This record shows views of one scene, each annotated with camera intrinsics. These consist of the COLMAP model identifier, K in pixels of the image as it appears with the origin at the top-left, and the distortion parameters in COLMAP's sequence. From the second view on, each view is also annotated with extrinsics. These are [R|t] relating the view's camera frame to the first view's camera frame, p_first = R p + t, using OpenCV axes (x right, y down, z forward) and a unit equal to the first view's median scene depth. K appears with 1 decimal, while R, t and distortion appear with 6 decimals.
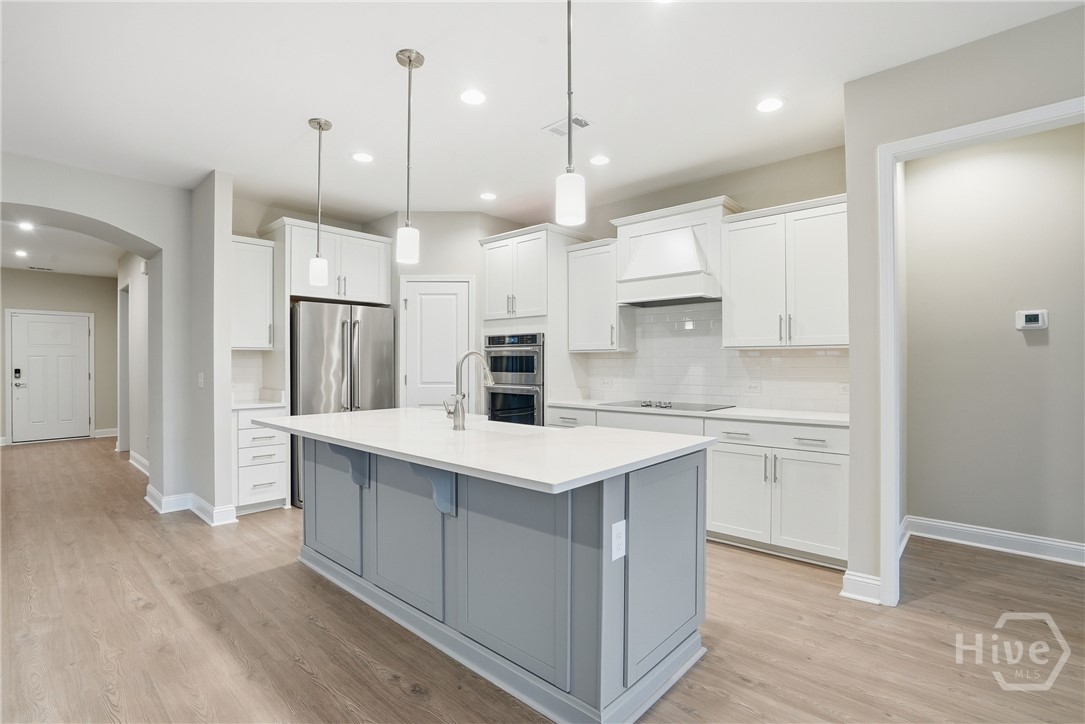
lens RADIAL K [[507.4, 0, 540.6], [0, 507.4, 357.9], [0, 0, 1]] dist [-0.063529, 0.026274]
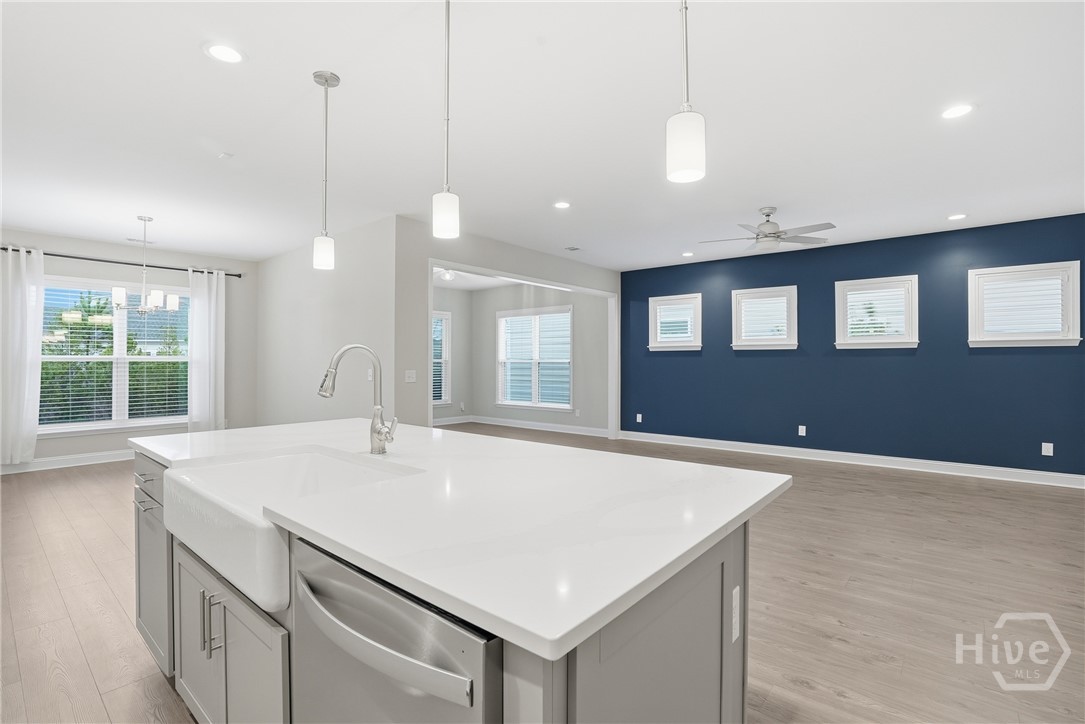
lens RADIAL K [[507.4, 0, 540.6], [0, 507.4, 357.9], [0, 0, 1]] dist [-0.063529, 0.026274]
pose [[-0.999641, 0.001861, -0.026744, -0.231172], [0.002247, 0.999893, -0.014430, 0.008680], [0.026714, -0.014485, -0.999538, 1.088278]]
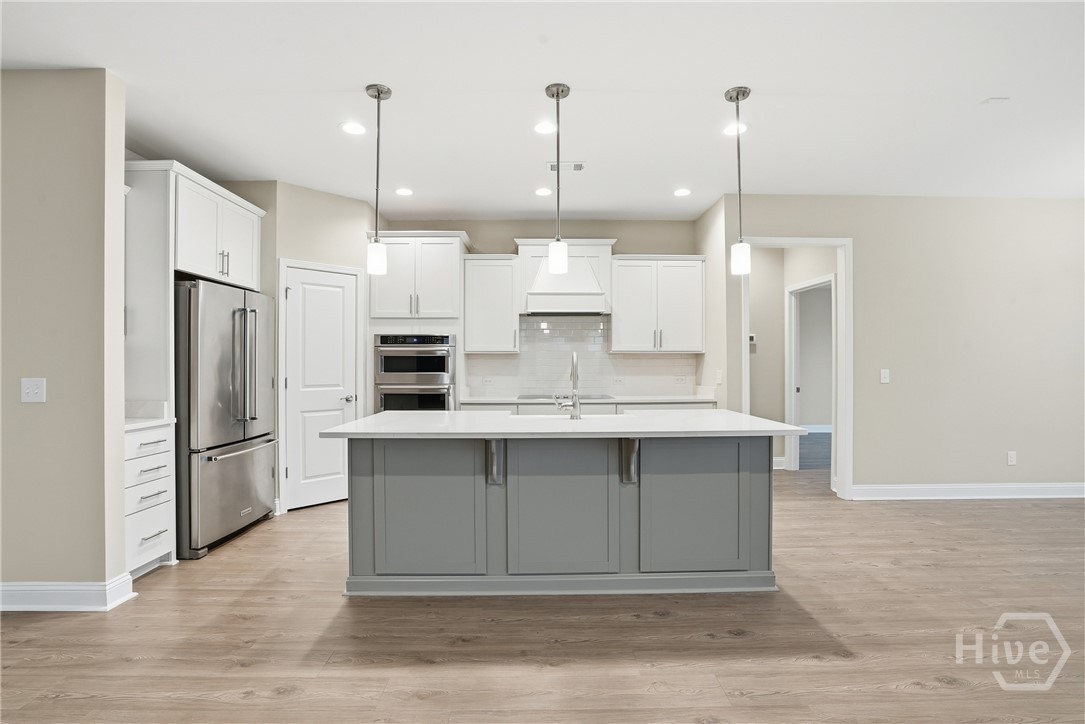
lens RADIAL K [[510.3, 0, 541.1], [0, 510.3, 361.6], [0, 0, 1]] dist [-0.063119, 0.027186]
pose [[0.733616, 0.002401, 0.679560, -0.636059], [-0.005662, 0.999981, 0.002579, 0.003291], [-0.679541, -0.005739, 0.733615, 0.116758]]
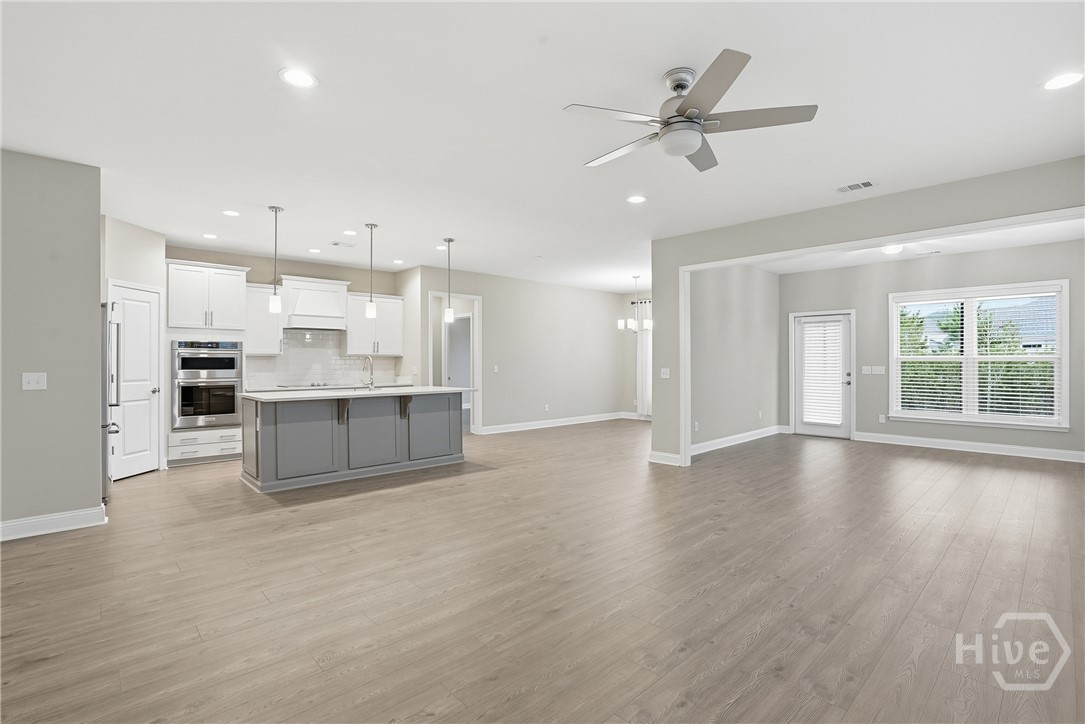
lens RADIAL K [[507.4, 0, 540.6], [0, 507.4, 357.9], [0, 0, 1]] dist [-0.063529, 0.026274]
pose [[0.088072, 0.009800, 0.996066, -1.470342], [-0.005047, 0.999943, -0.009392, 0.006283], [-0.996101, -0.004200, 0.088116, 0.023950]]
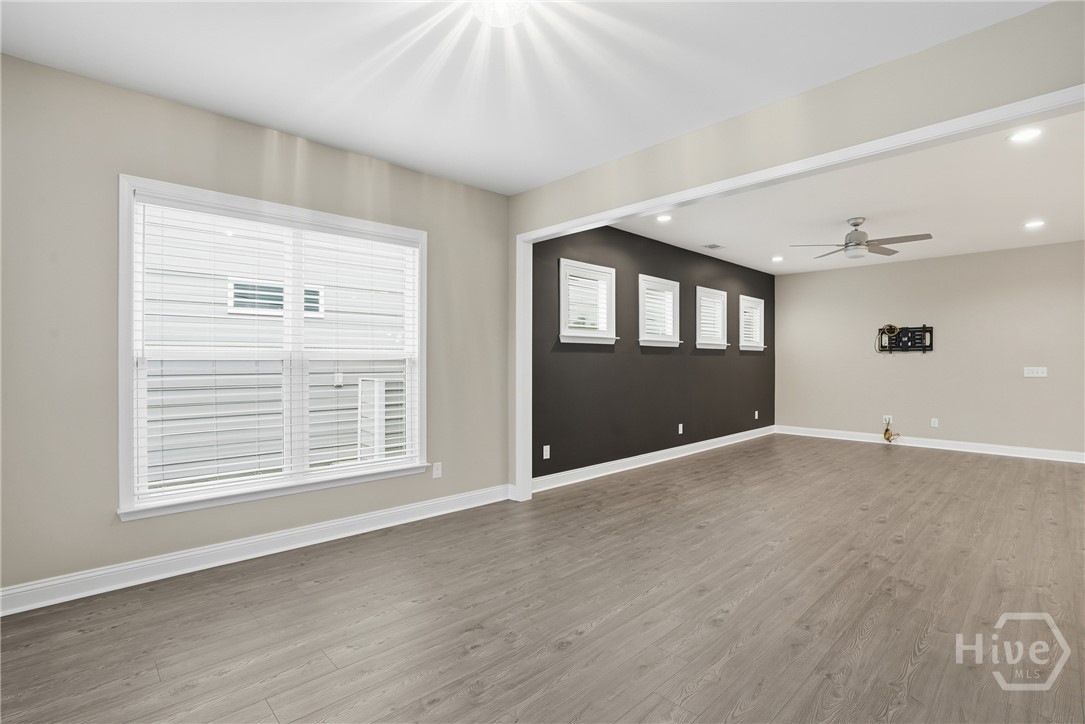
lens RADIAL K [[501.8, 0, 542.5], [0, 501.8, 362.0], [0, 0, 1]] dist [-0.064879, 0.025822]
pose [[-0.083979, 0.007744, -0.996437, 0.526764], [0.004712, 0.999962, 0.007374, -0.007609], [0.996456, -0.004076, -0.084012, -0.805482]]
